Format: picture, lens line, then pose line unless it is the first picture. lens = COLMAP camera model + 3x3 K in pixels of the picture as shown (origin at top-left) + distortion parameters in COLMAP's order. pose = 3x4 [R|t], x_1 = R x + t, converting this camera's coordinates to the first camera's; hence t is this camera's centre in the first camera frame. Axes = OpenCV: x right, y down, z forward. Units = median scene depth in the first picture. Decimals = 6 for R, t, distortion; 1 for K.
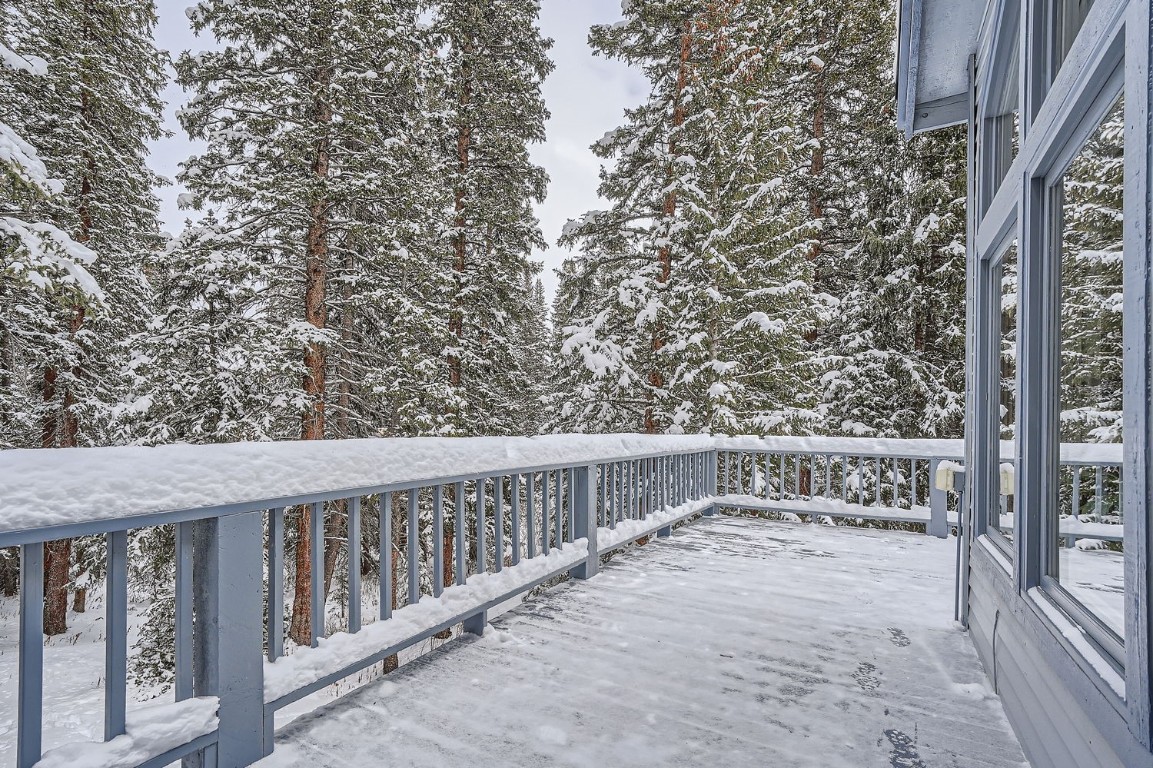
lens RADIAL K [[561.6, 0, 572.5], [0, 561.6, 418.9], [0, 0, 1]] dist [-0.024082, 0.020228]
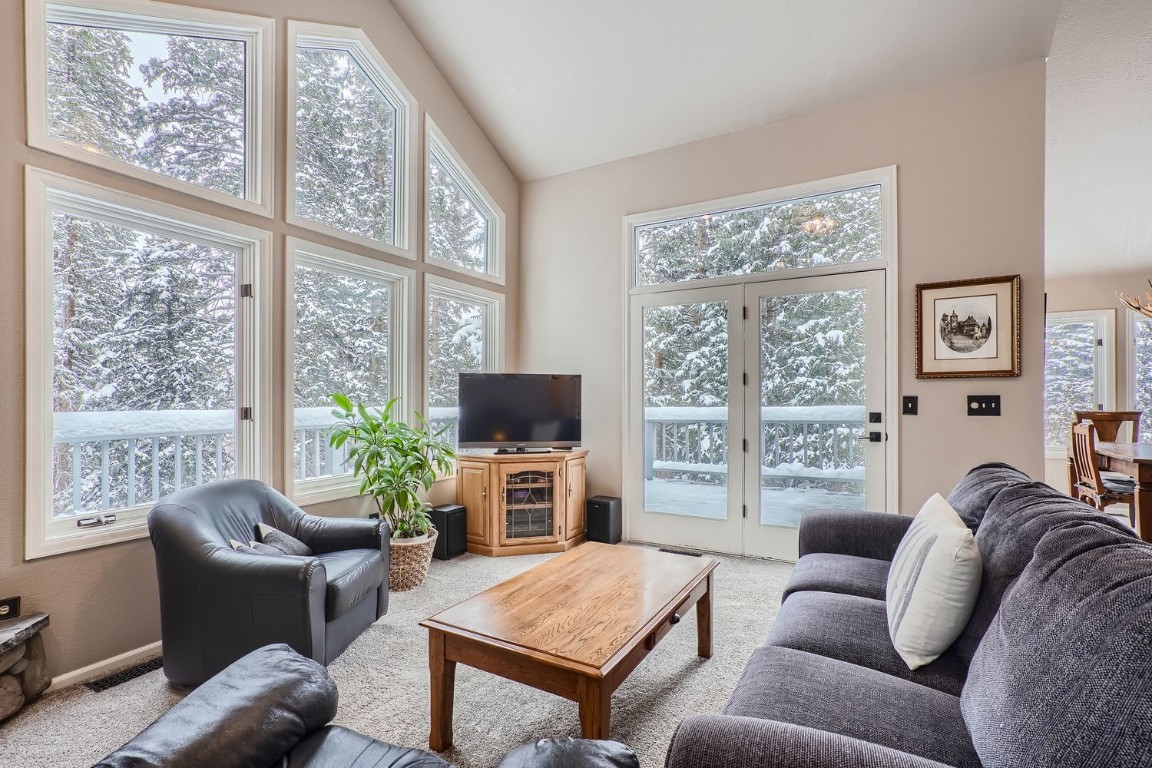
lens RADIAL K [[544.2, 0, 569.6], [0, 544.2, 396.6], [0, 0, 1]] dist [-0.021191, 0.021490]
pose [[0.999647, -0.017593, -0.019886, 0.259792], [0.017652, 0.999840, 0.002823, 0.001478], [0.019833, -0.003173, 0.999798, -0.170963]]
